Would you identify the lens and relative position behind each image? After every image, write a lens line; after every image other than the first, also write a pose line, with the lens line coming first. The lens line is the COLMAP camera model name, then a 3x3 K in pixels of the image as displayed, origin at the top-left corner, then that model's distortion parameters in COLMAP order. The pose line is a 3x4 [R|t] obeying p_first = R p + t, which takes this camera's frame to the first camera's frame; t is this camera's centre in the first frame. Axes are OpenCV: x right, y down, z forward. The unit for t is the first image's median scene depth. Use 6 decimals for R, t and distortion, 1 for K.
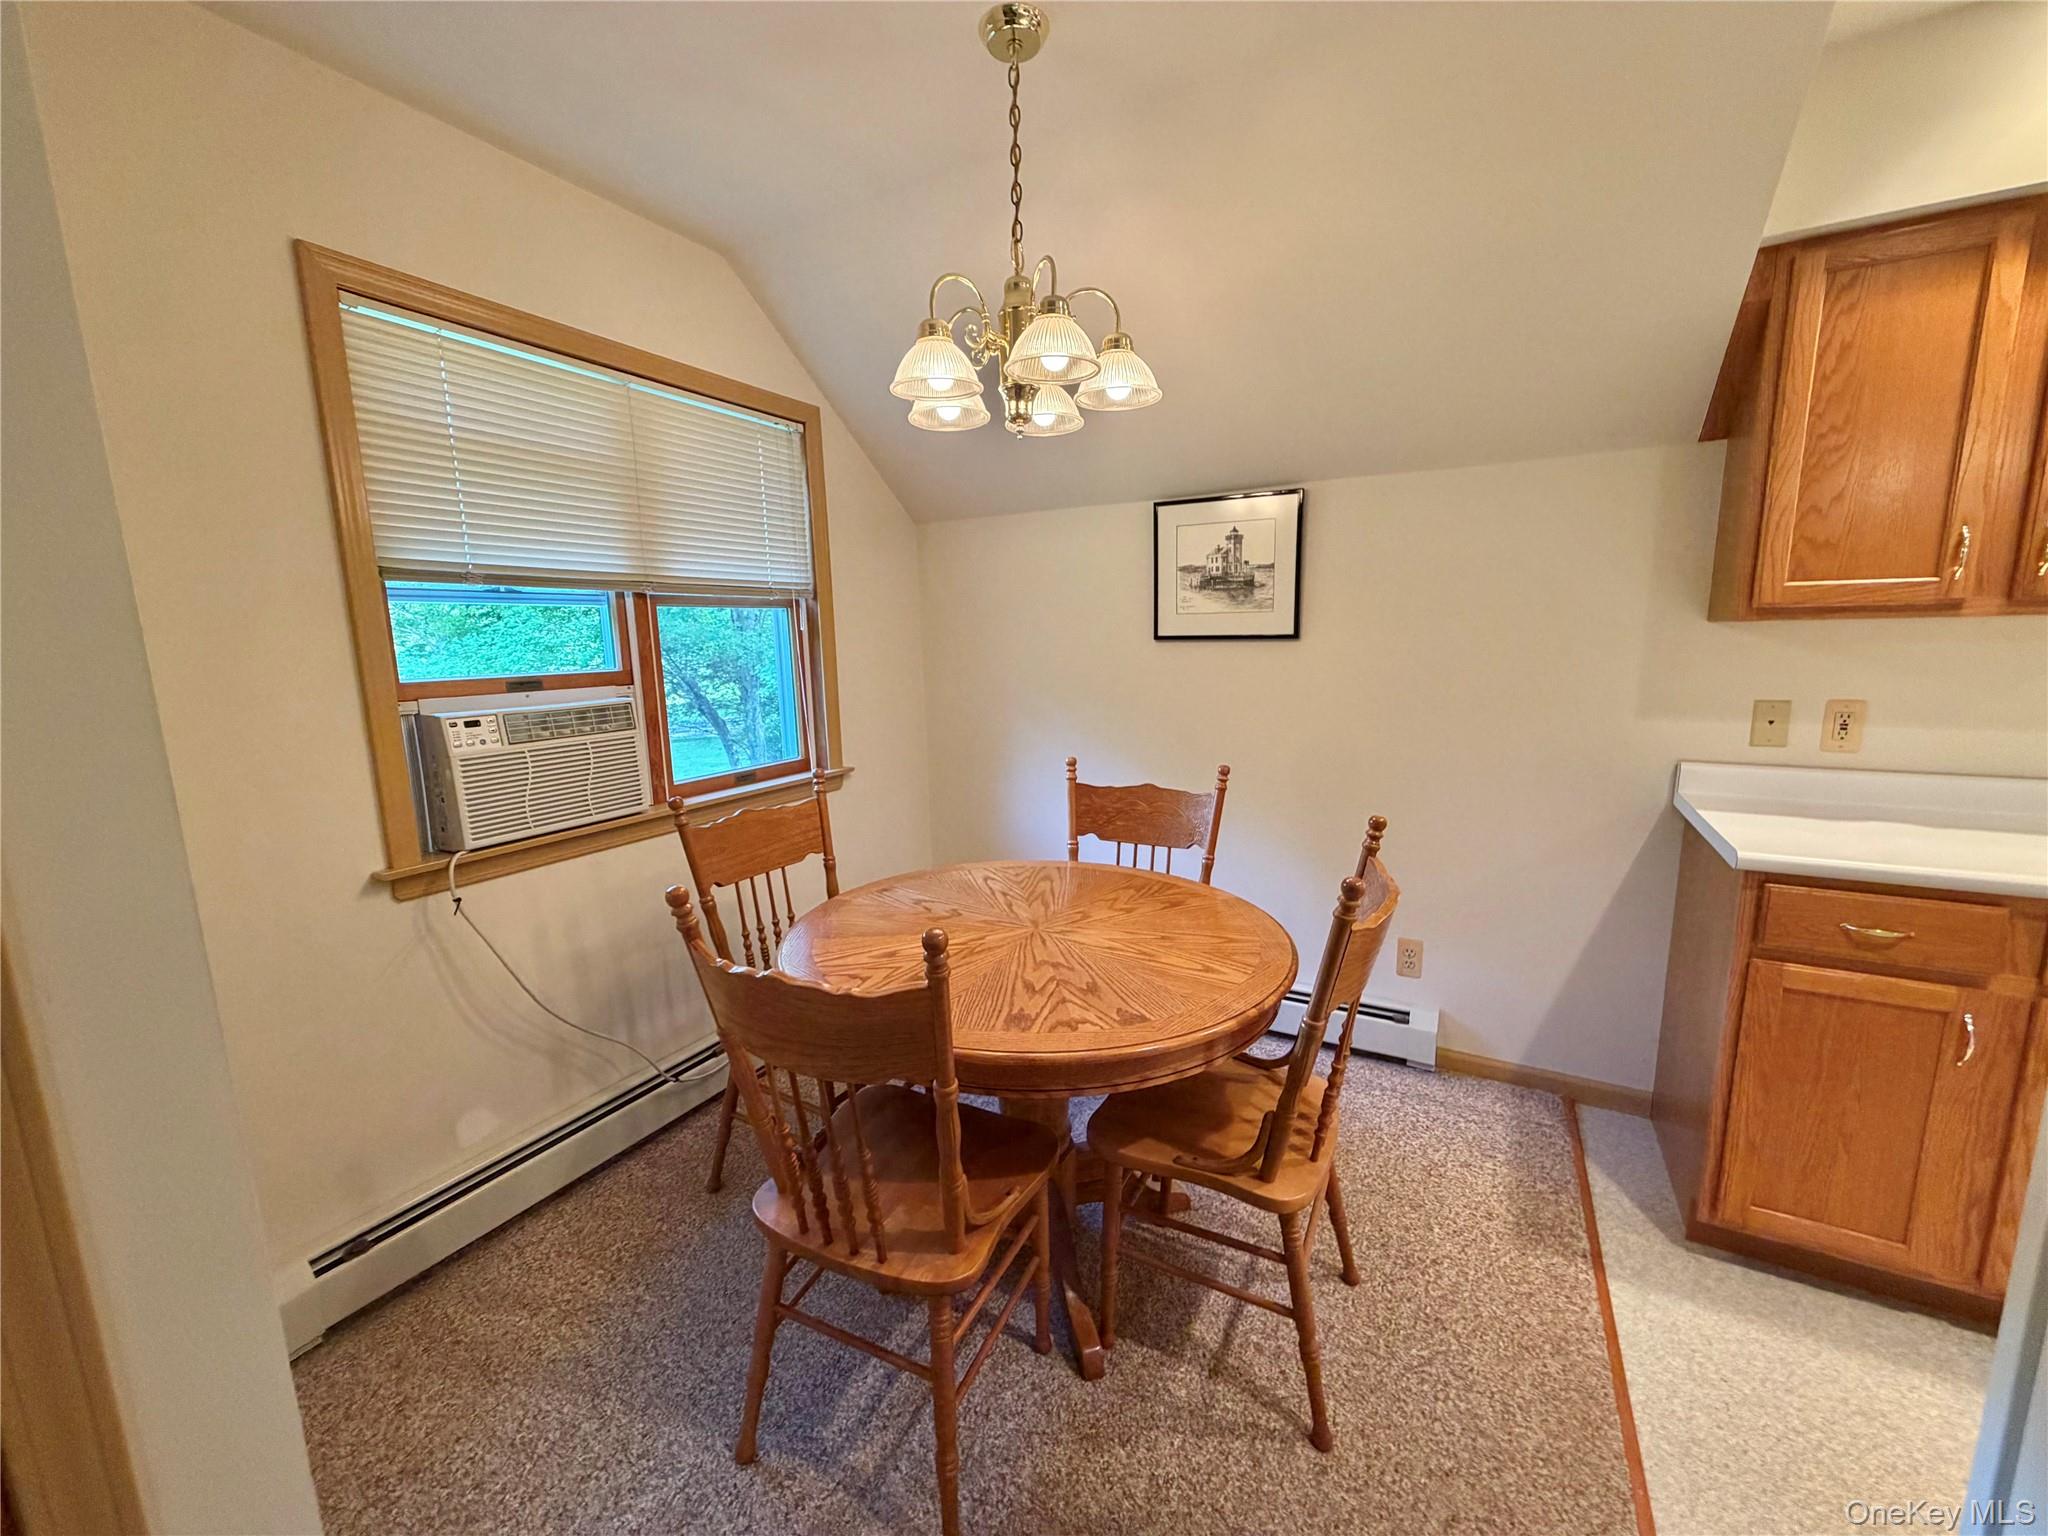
lens RADIAL K [[819.7, 0, 1018.2], [0, 819.7, 765.8], [0, 0, 1]] dist [0.001780, 0.000035]
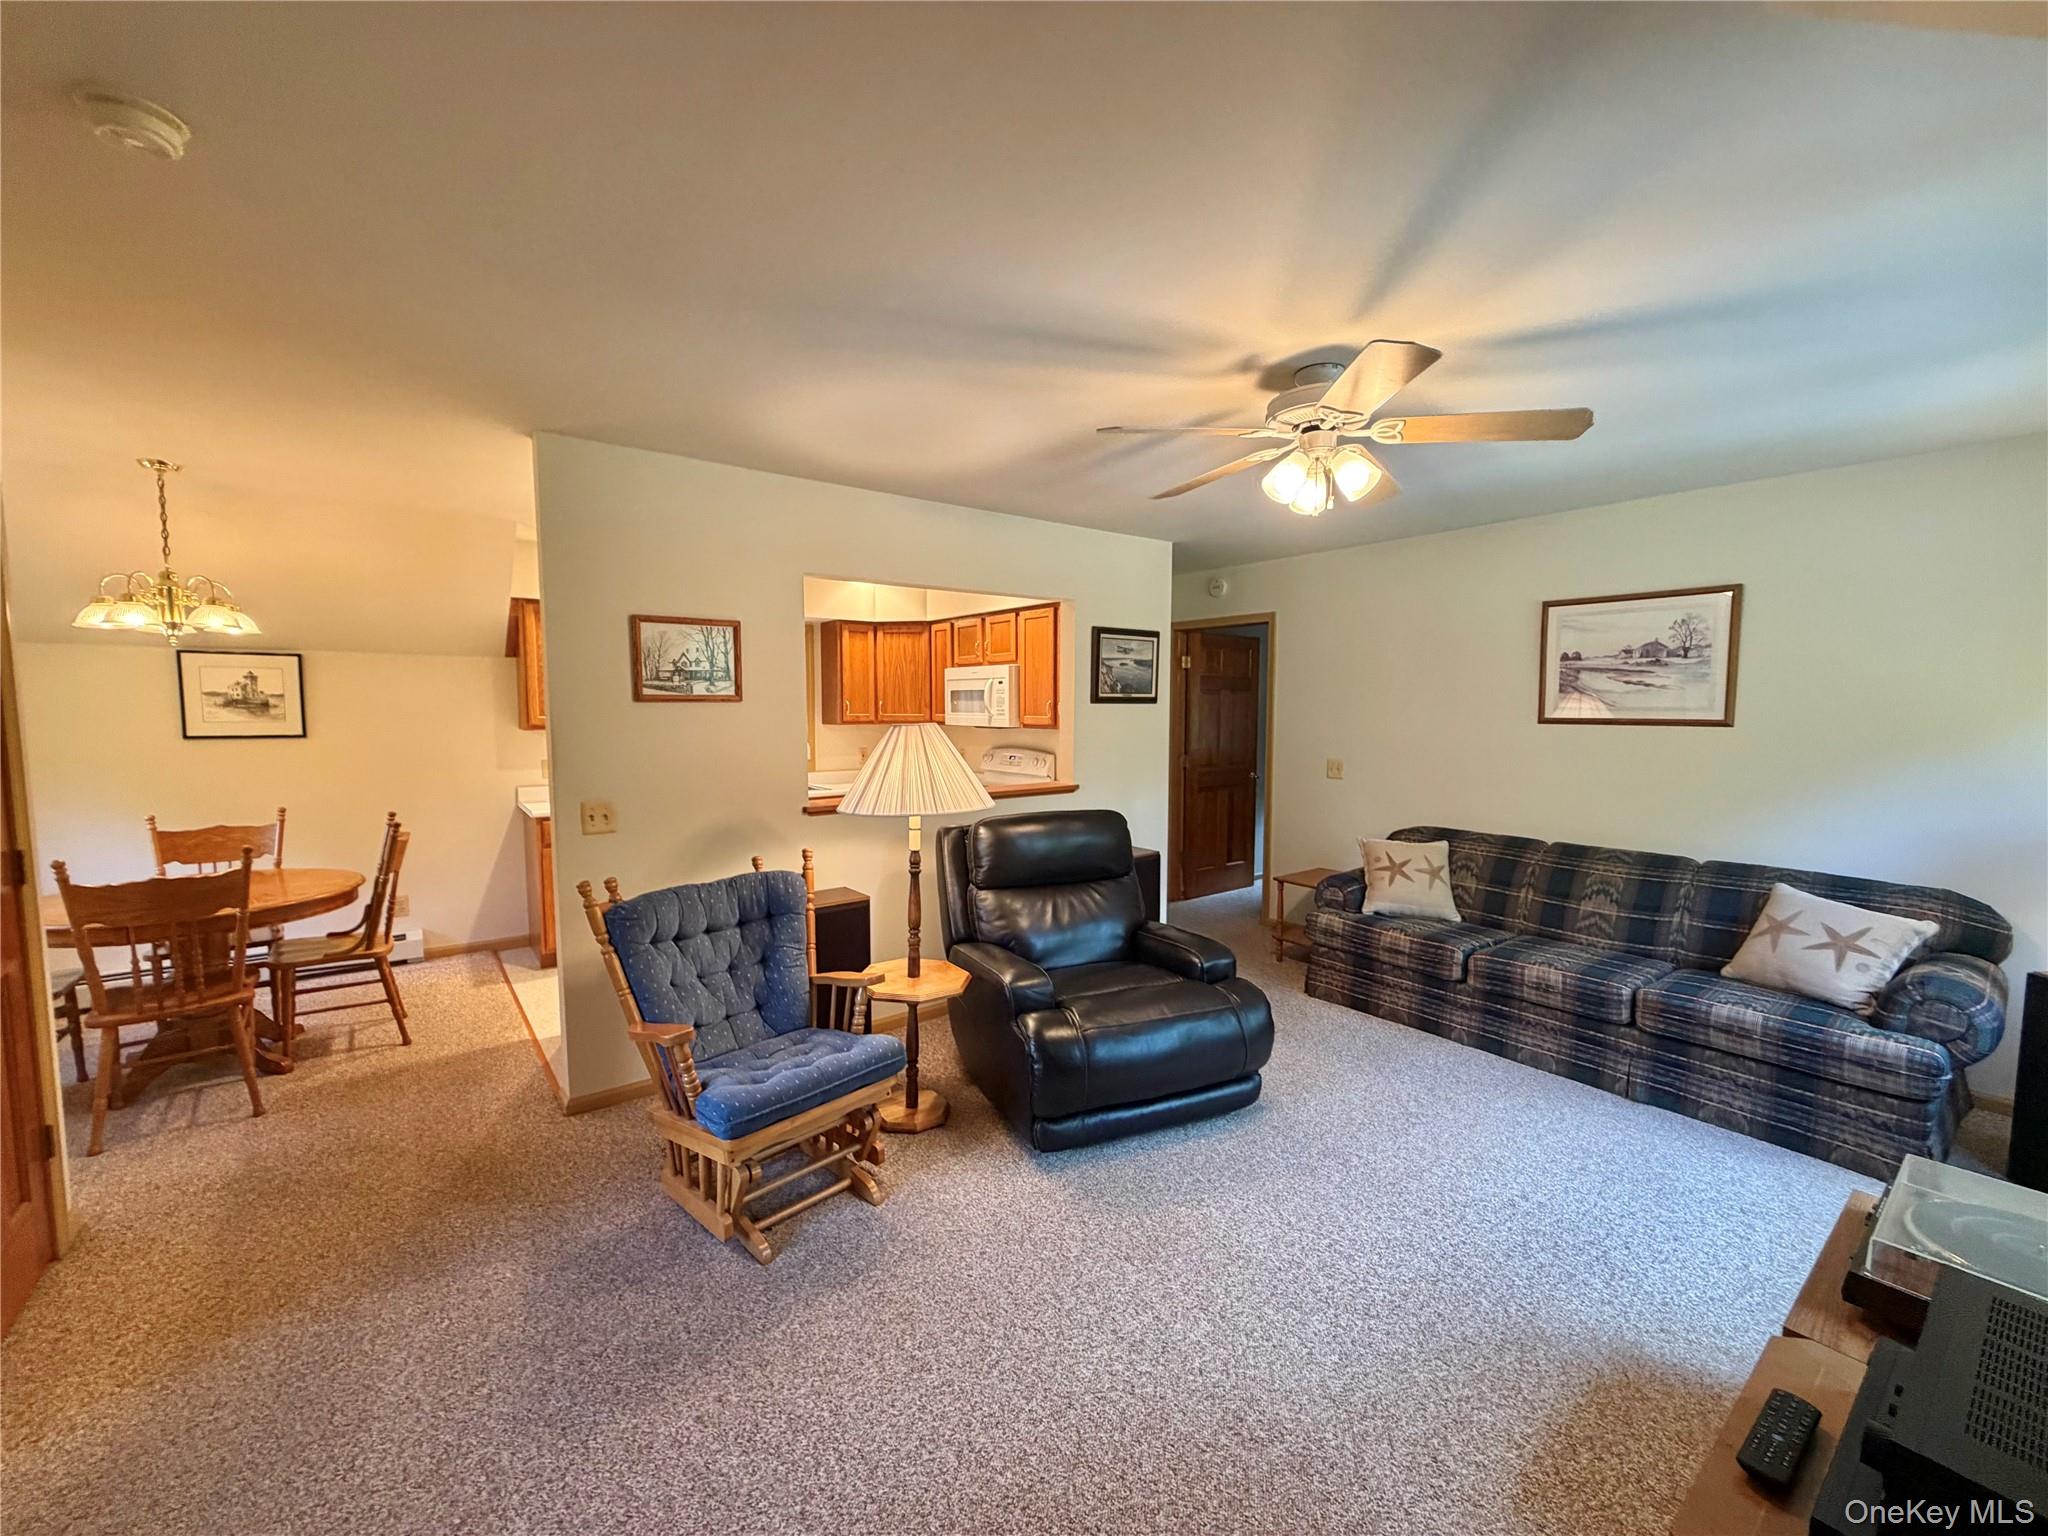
lens RADIAL K [[819.7, 0, 1016.9], [0, 819.7, 769.8], [0, 0, 1]] dist [0.001780, 0.000035]
pose [[0.392993, -0.050818, 0.918136, -0.717507], [0.141330, 0.989946, -0.005702, 0.145676], [-0.908615, 0.132001, 0.396224, -1.125258]]
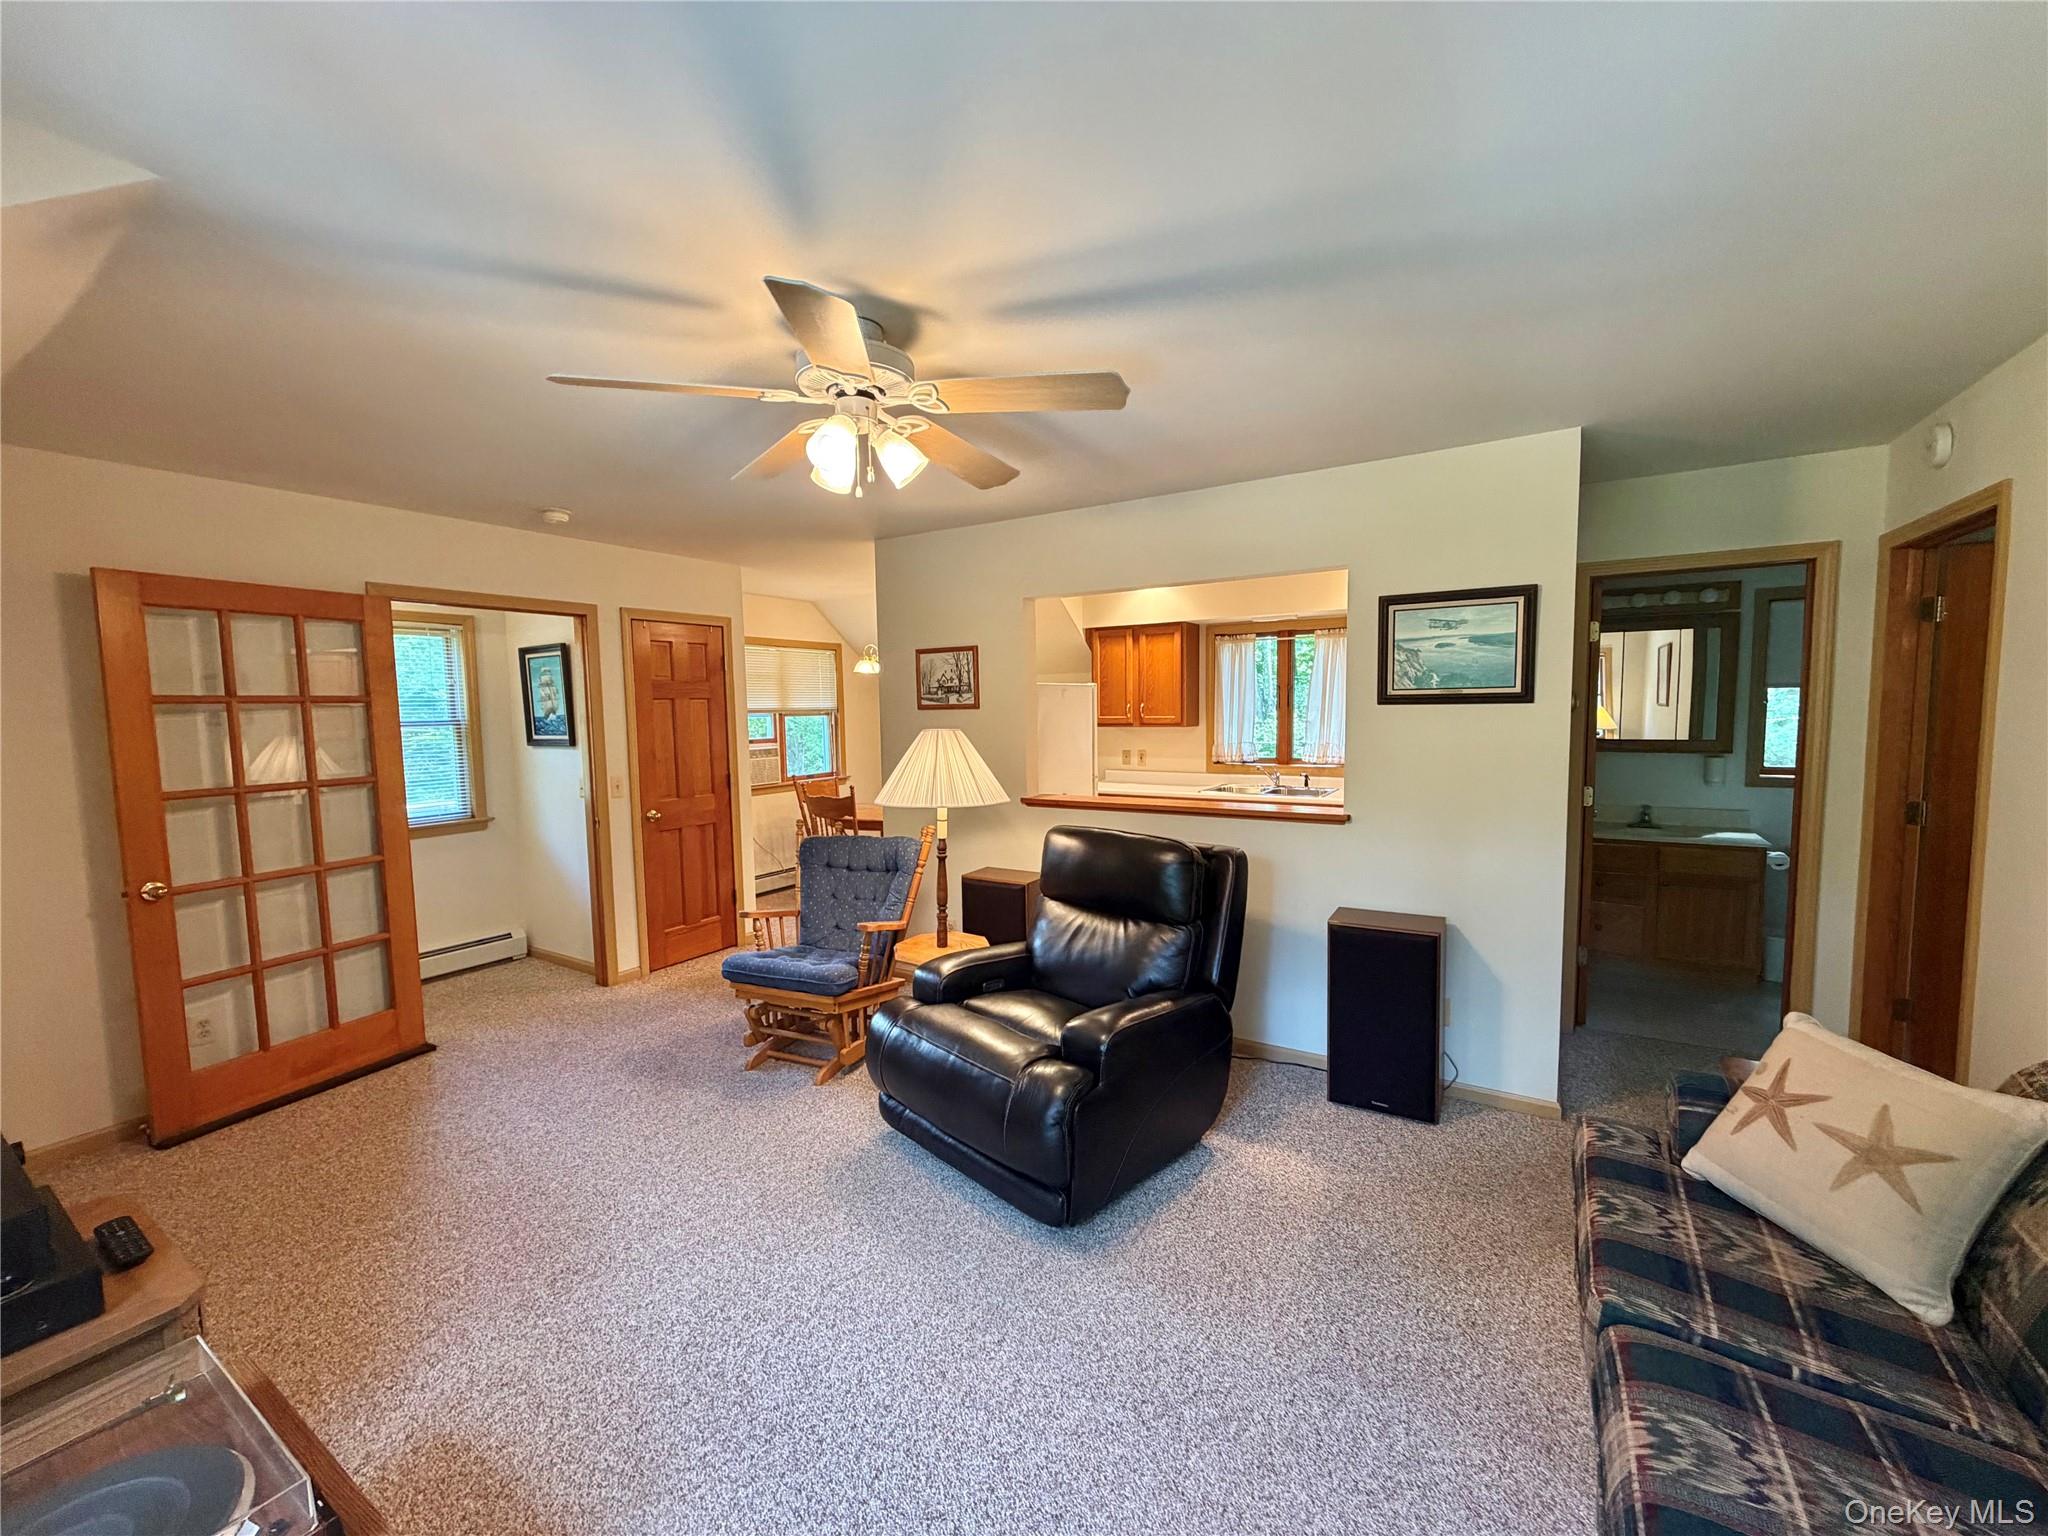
lens RADIAL K [[819.7, 0, 1026.8], [0, 819.7, 774.2], [0, 0, 1]] dist [0.001780, 0.000035]
pose [[0.998975, 0.011085, -0.043898, 0.575699], [-0.014542, 0.996750, -0.079239, 0.237713], [0.042877, 0.079796, 0.995889, -1.918676]]
